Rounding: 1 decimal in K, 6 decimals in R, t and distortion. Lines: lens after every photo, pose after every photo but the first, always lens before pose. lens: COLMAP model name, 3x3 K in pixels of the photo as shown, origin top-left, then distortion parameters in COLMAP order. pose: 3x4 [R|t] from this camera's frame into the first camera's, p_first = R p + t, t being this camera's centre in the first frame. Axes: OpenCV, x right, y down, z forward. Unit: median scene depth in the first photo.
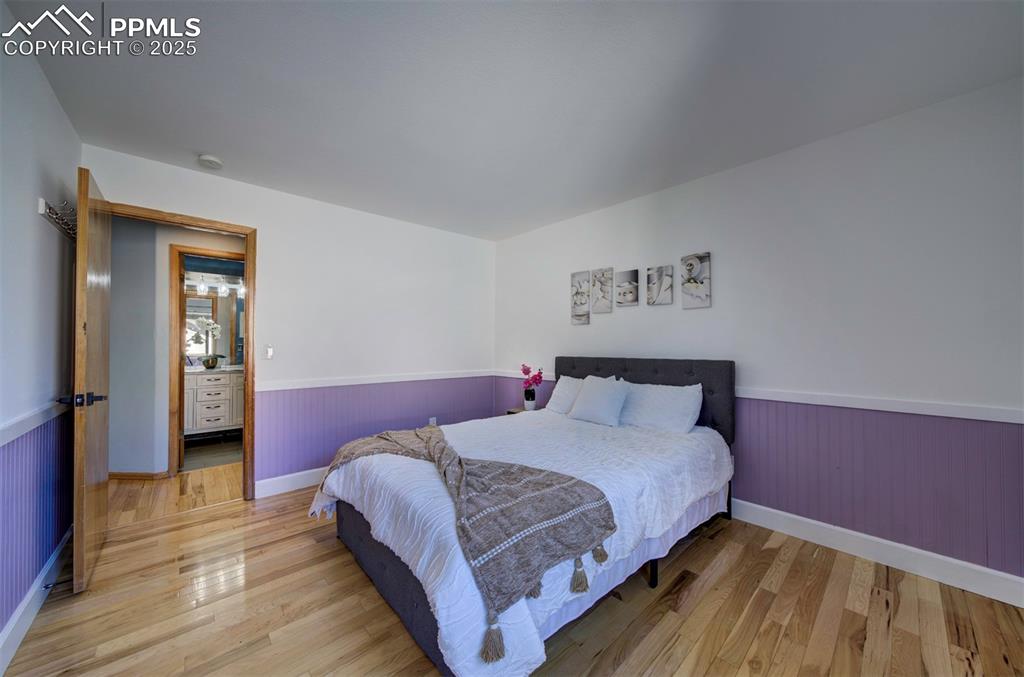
lens RADIAL K [[387.7, 0, 510.8], [0, 387.7, 333.2], [0, 0, 1]] dist [-0.008842, 0.001208]
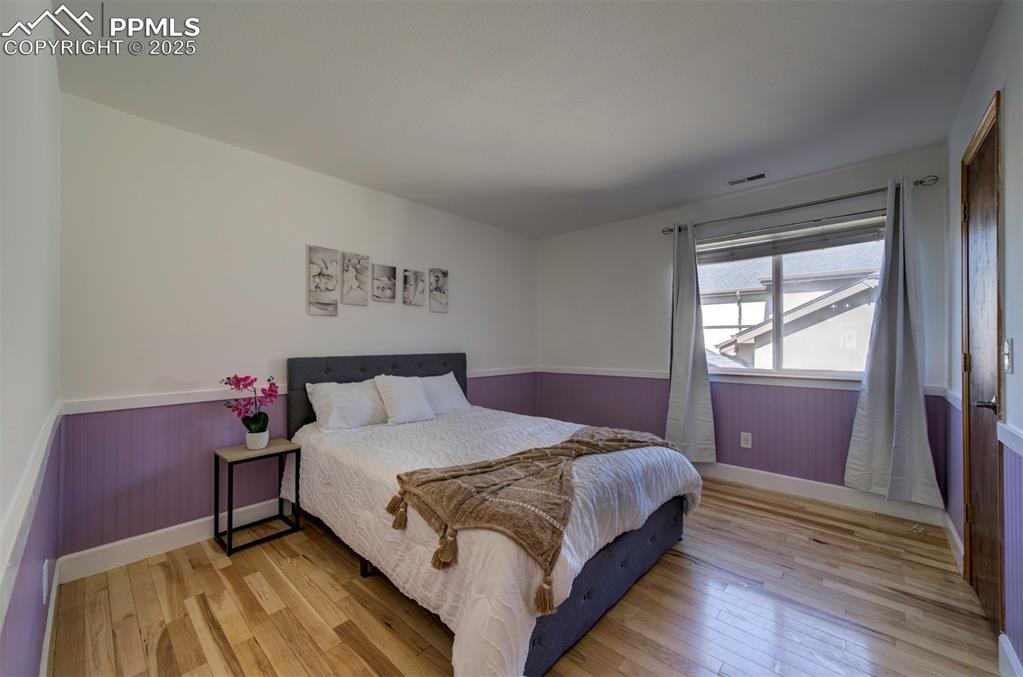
lens RADIAL K [[387.3, 0, 509.1], [0, 387.3, 346.2], [0, 0, 1]] dist [-0.008842, 0.001208]
pose [[-0.059110, -0.009738, 0.998204, -0.708246], [-0.029028, 0.999546, 0.008032, 0.026316], [-0.997829, -0.028501, -0.059366, 0.752762]]
